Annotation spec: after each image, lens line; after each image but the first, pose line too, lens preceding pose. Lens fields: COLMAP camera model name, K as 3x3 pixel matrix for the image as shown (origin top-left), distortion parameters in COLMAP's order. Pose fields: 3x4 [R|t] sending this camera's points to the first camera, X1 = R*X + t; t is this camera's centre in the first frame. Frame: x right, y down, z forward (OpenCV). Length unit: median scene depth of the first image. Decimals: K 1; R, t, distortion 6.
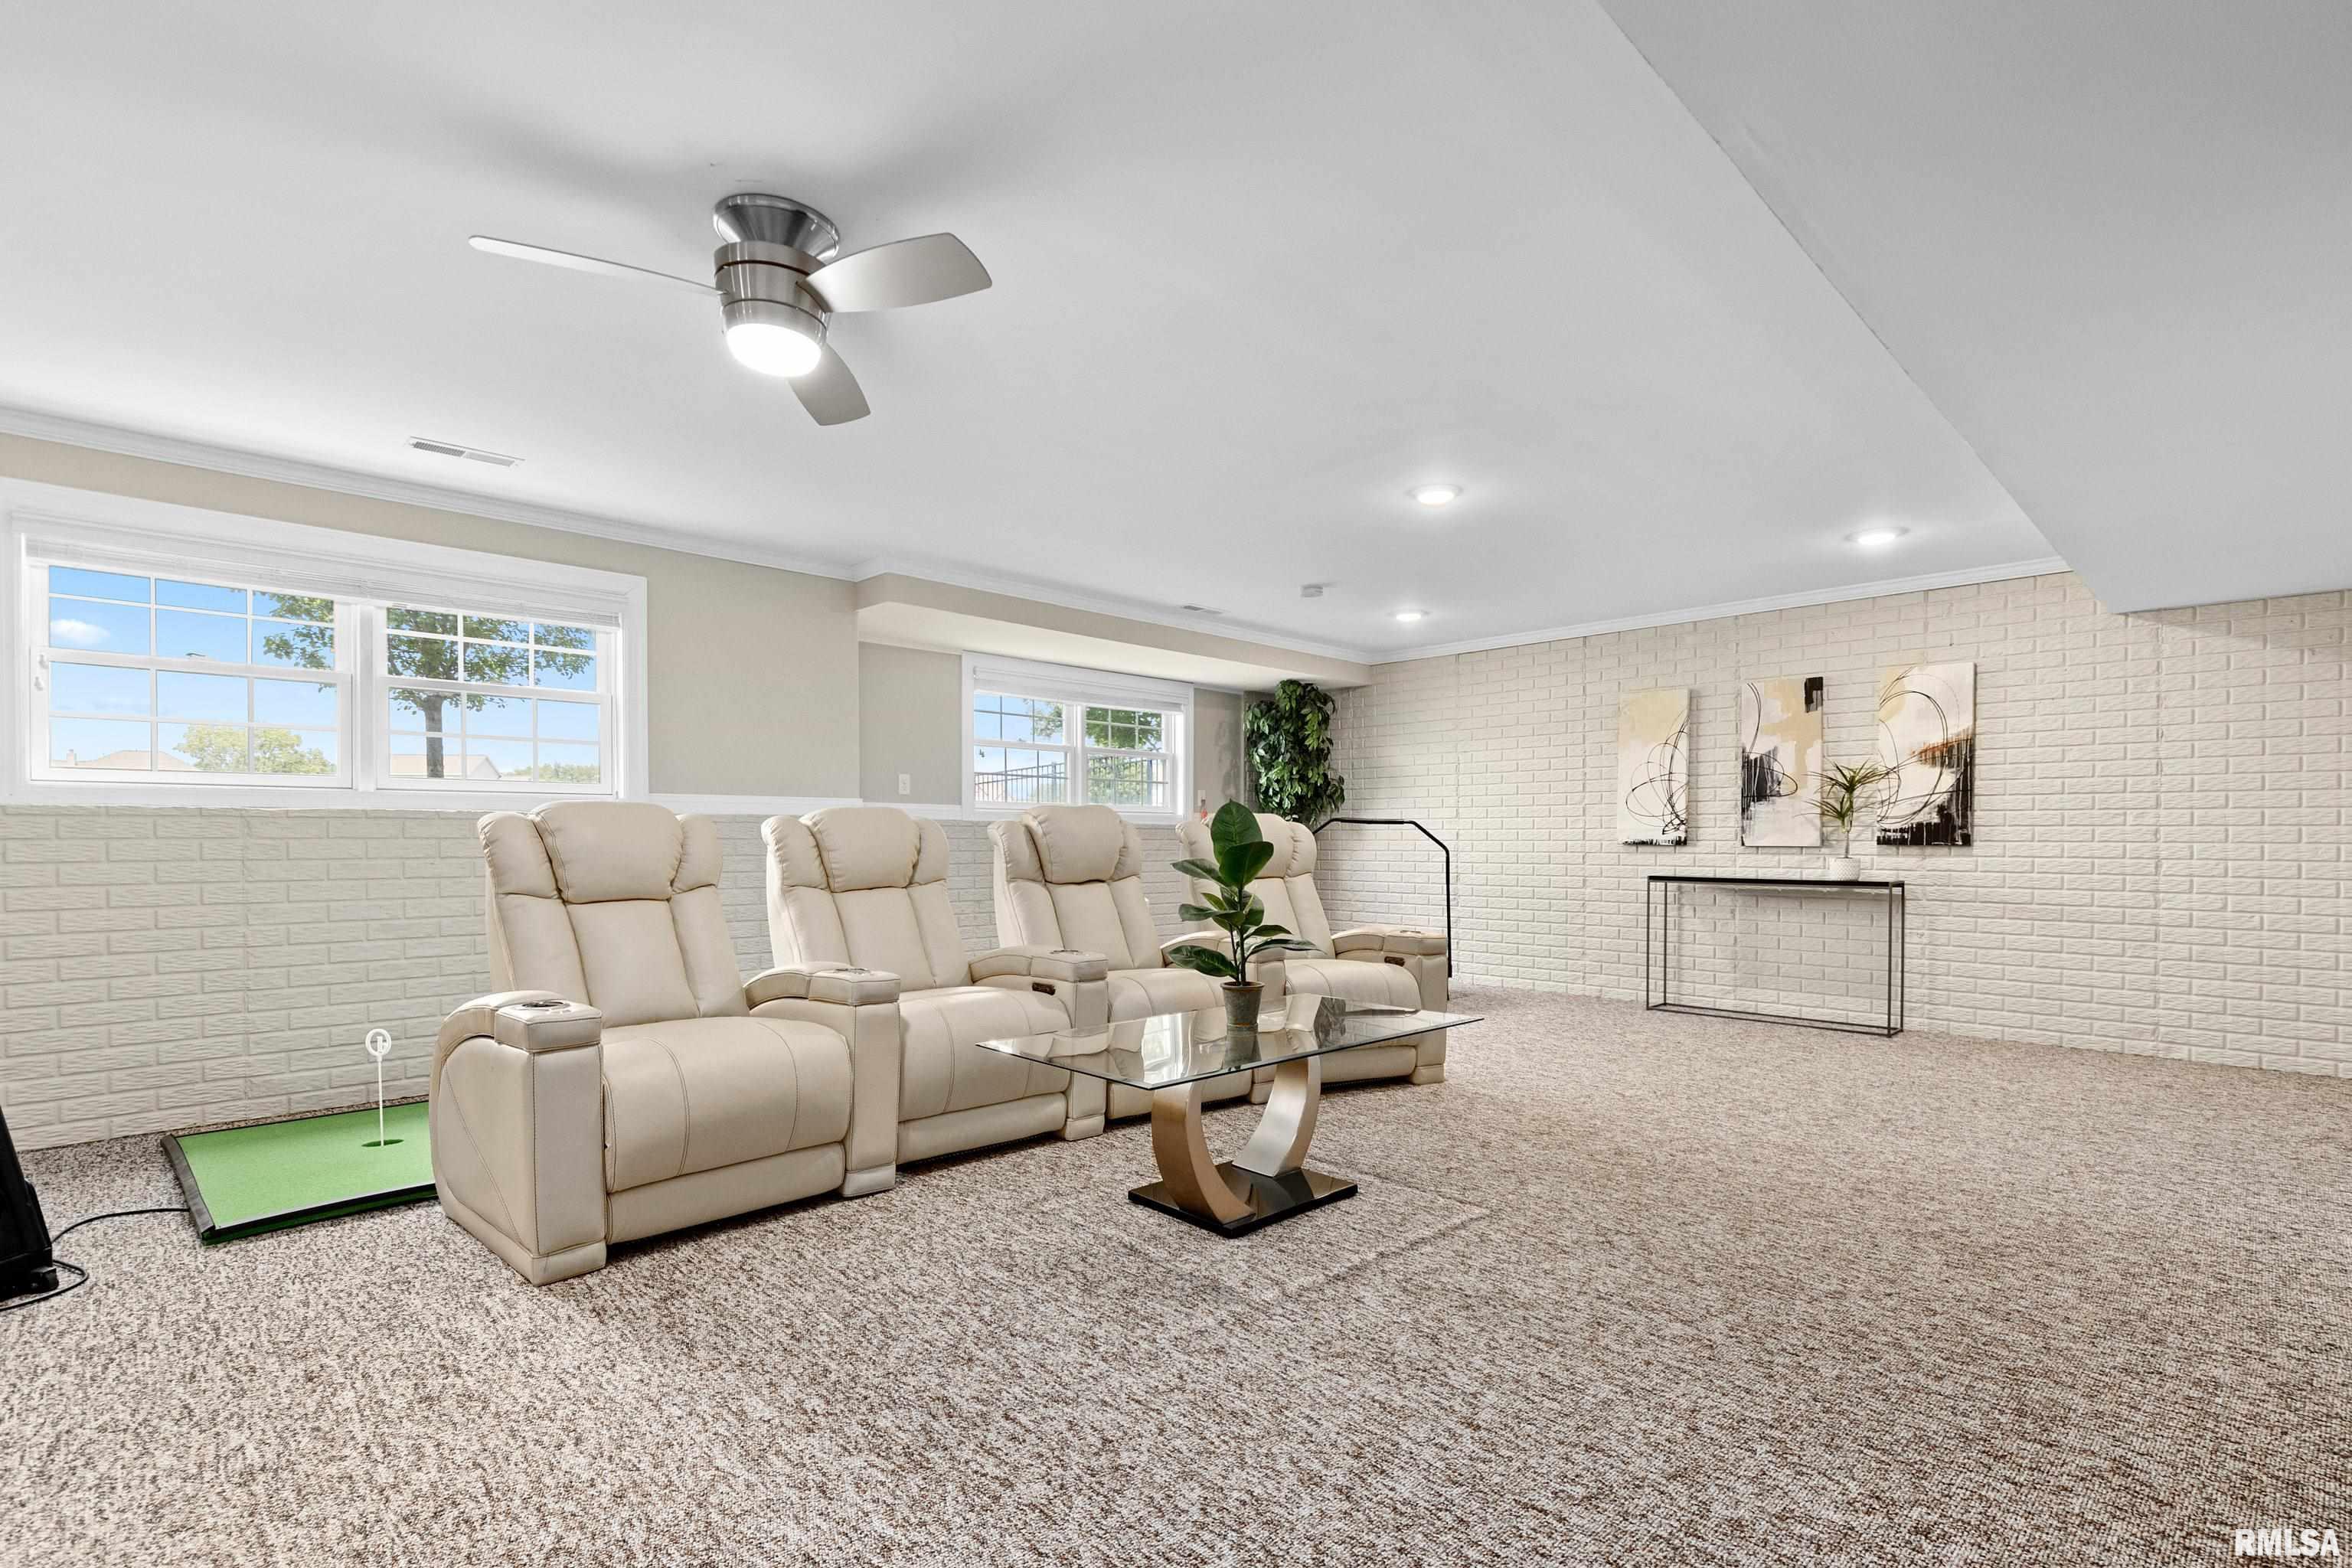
lens RADIAL K [[1107.6, 0, 1181.6], [0, 1107.6, 843.7], [0, 0, 1]] dist [0.003118, 0.000619]
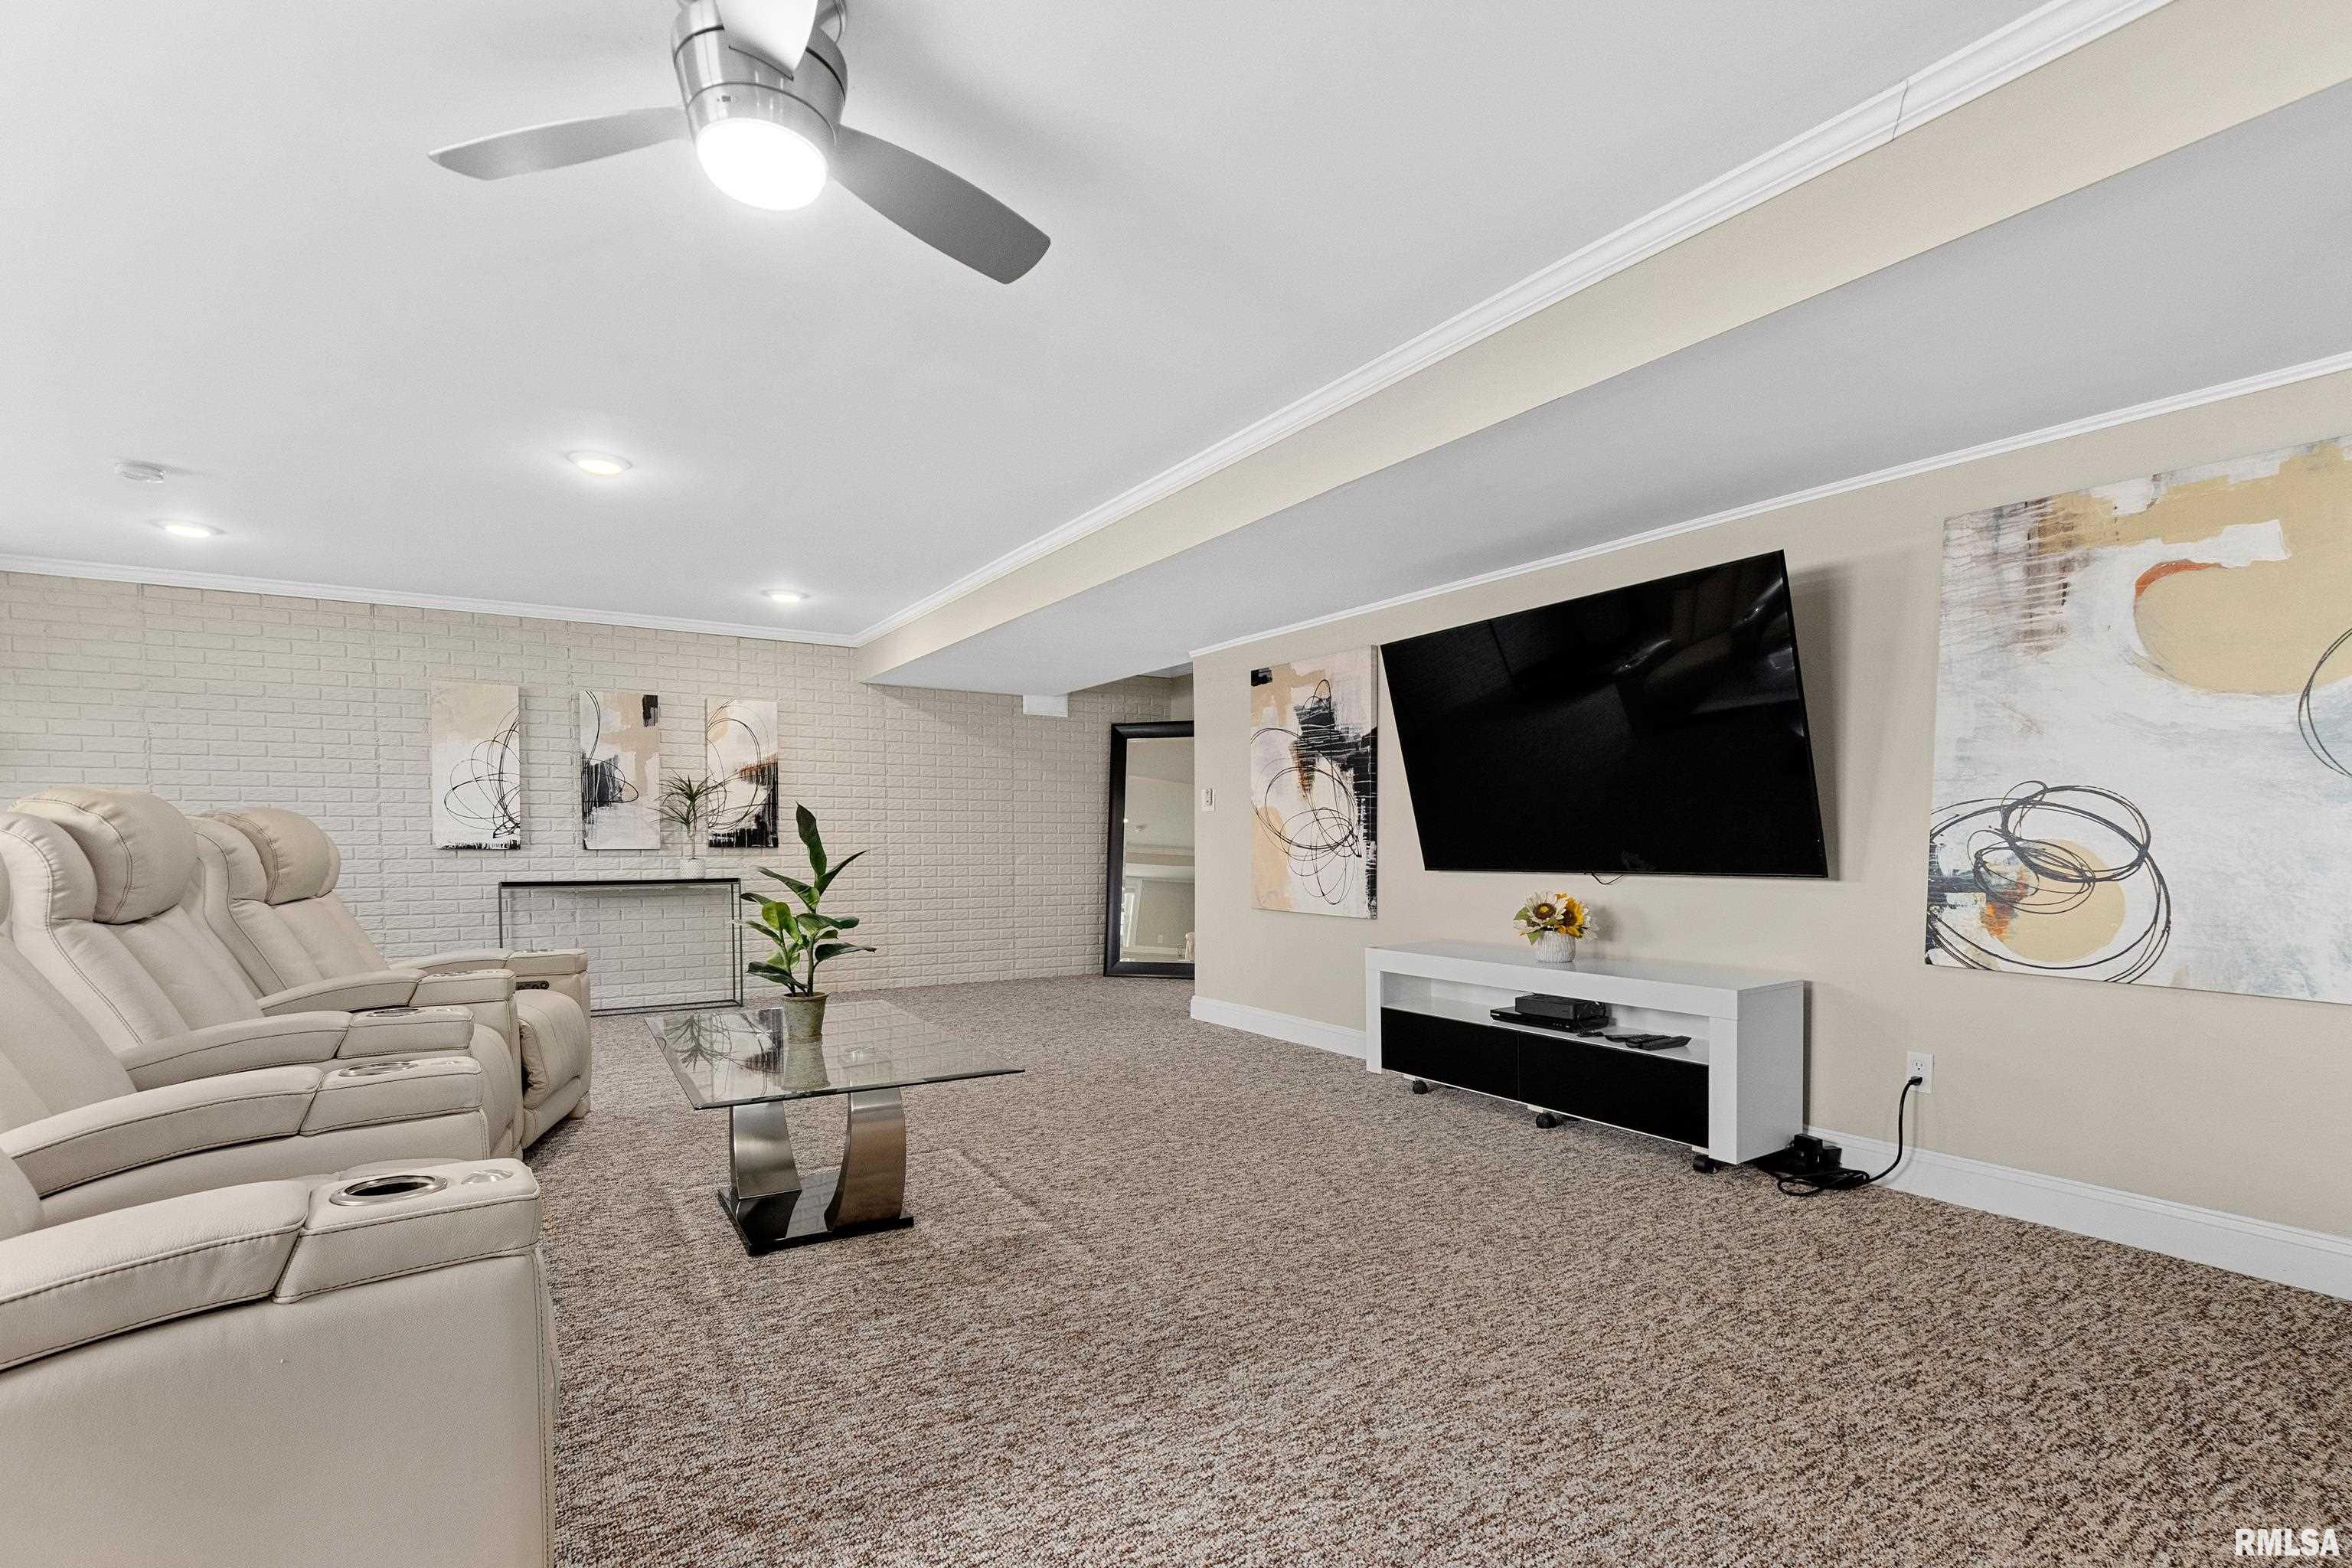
lens RADIAL K [[1115.3, 0, 1241.4], [0, 1115.3, 875.8], [0, 0, 1]] dist [-0.001073, -0.000418]
pose [[0.178917, -0.032974, 0.983311, -0.442205], [0.006425, 0.999456, 0.032346, -0.003295], [-0.983843, 0.000530, 0.179032, 0.240038]]
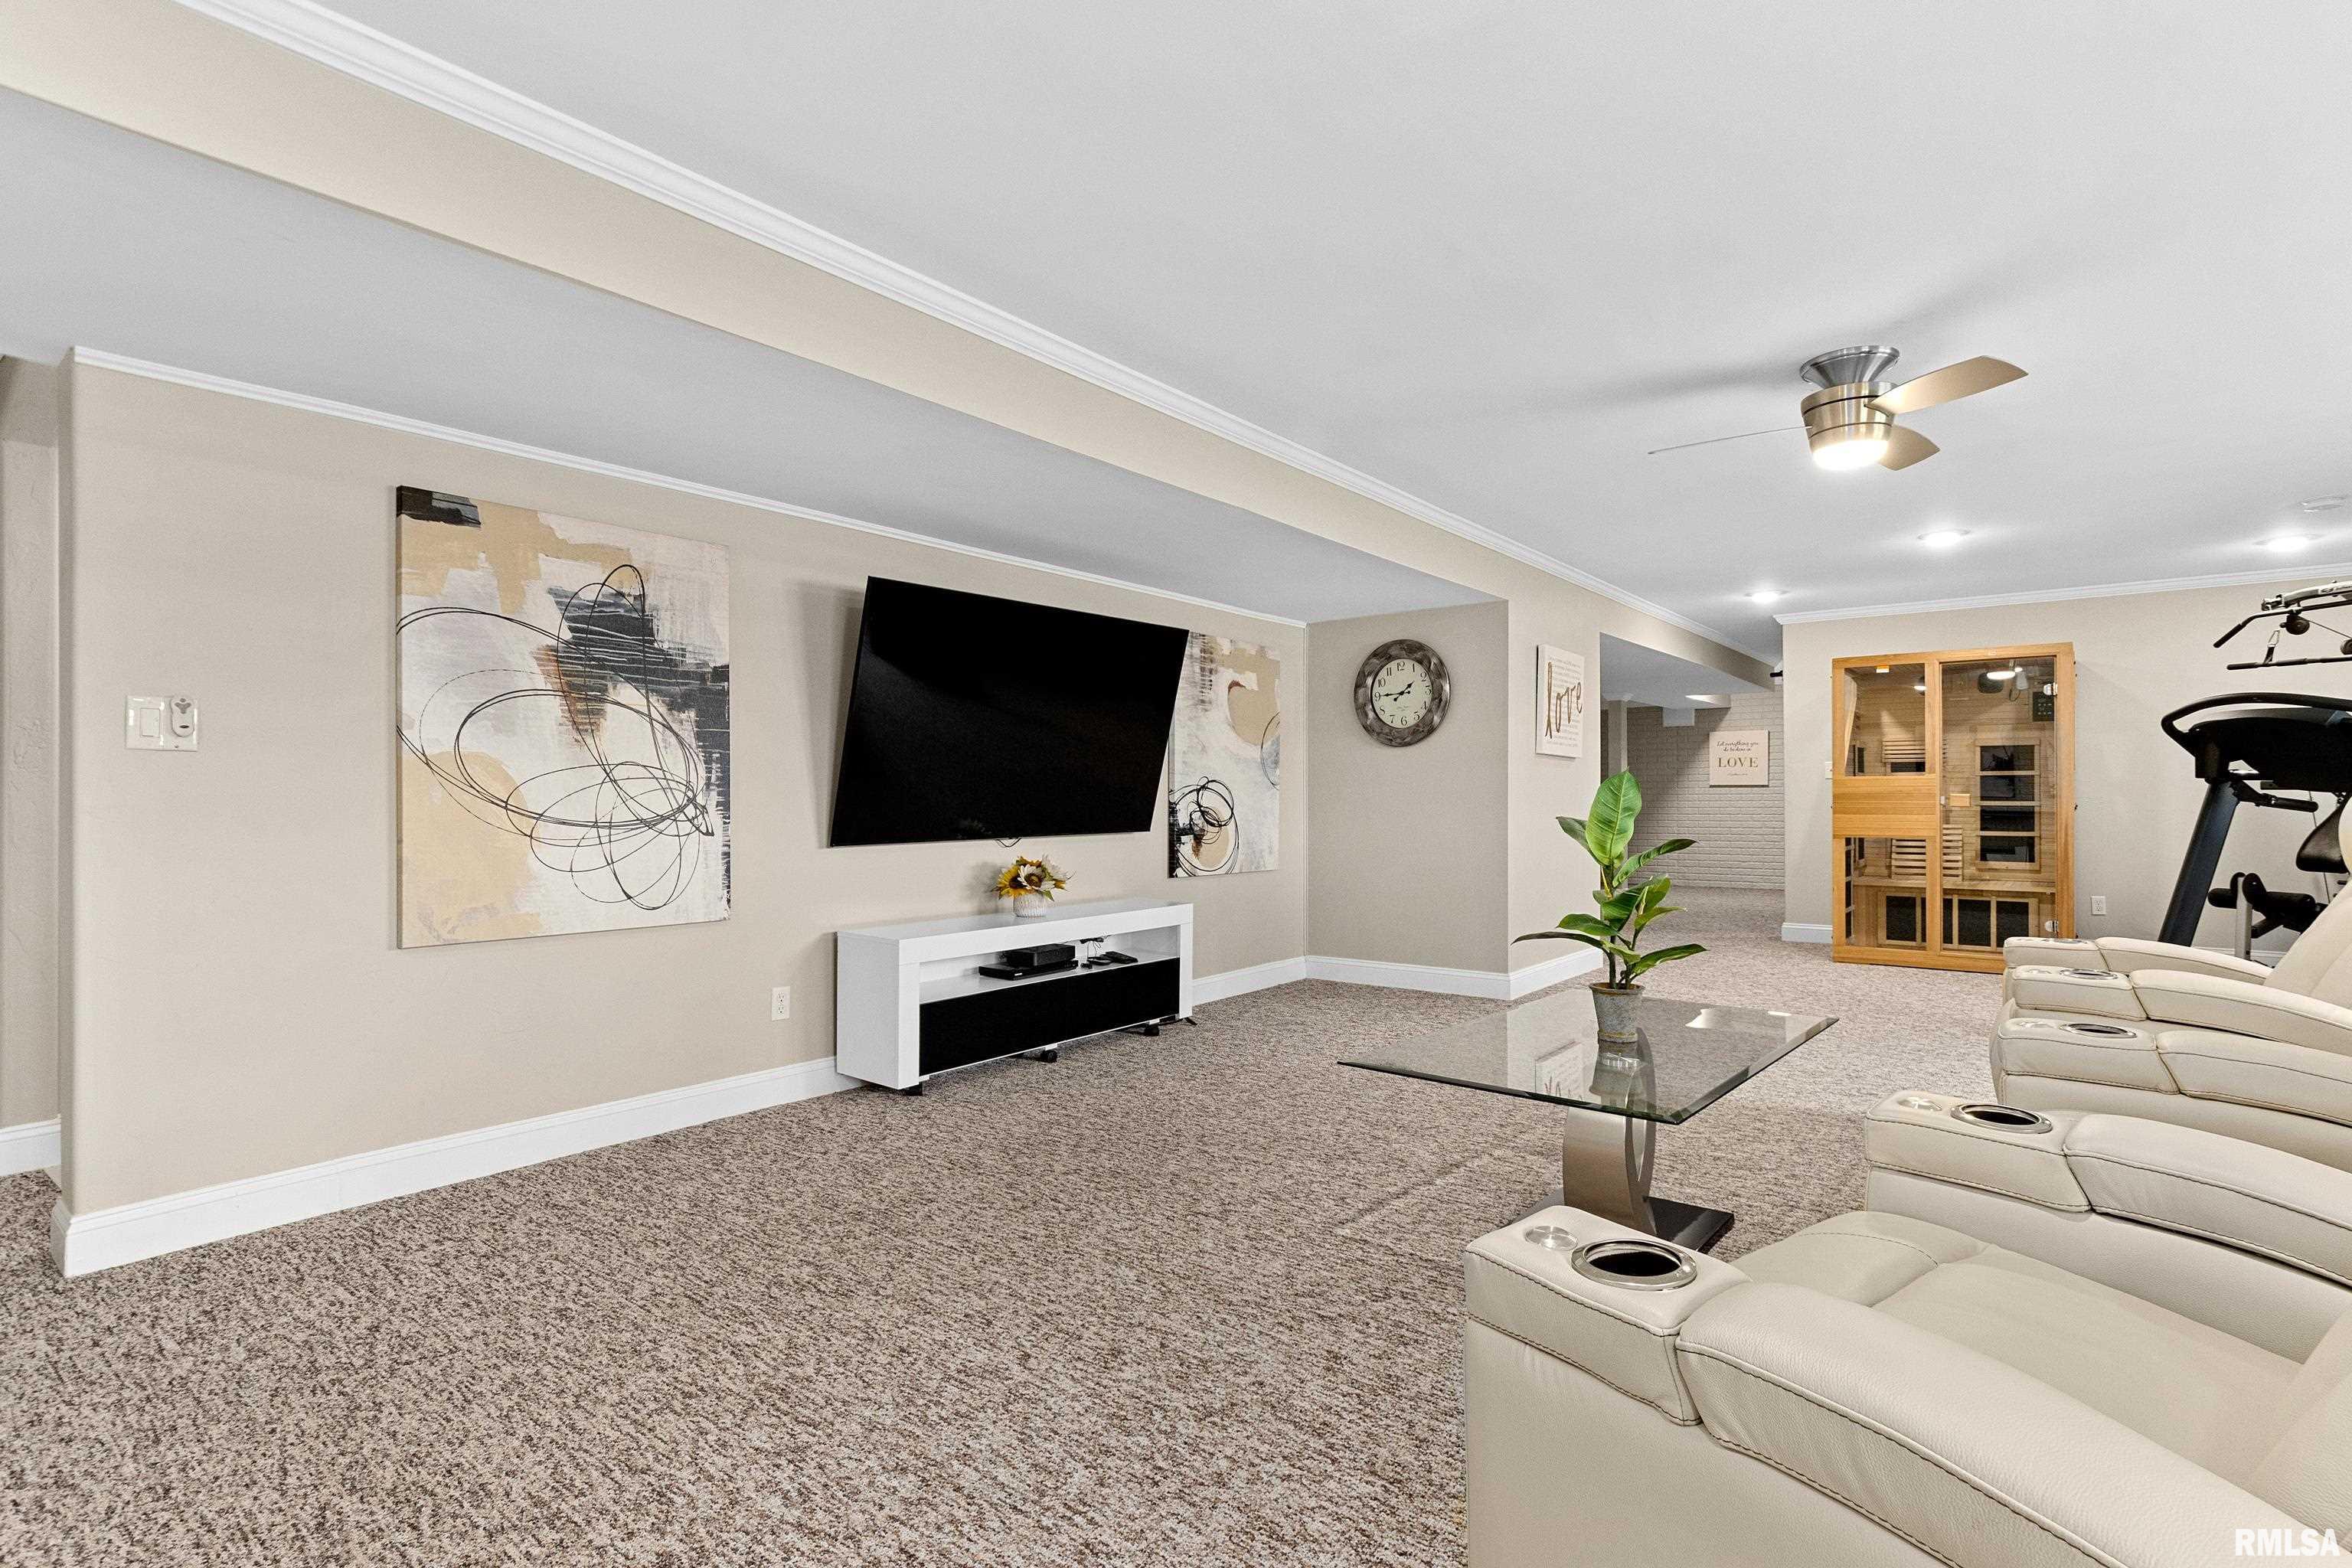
lens RADIAL K [[1127.5, 0, 1176.0], [0, 1127.5, 784.0], [0, 0, 1]] dist [-0.000274, -0.000588]
pose [[-0.993744, 0.000634, -0.111681, 0.259558], [0.001742, 0.999950, -0.009824, -0.011230], [0.111669, -0.009957, -0.993696, 0.971299]]
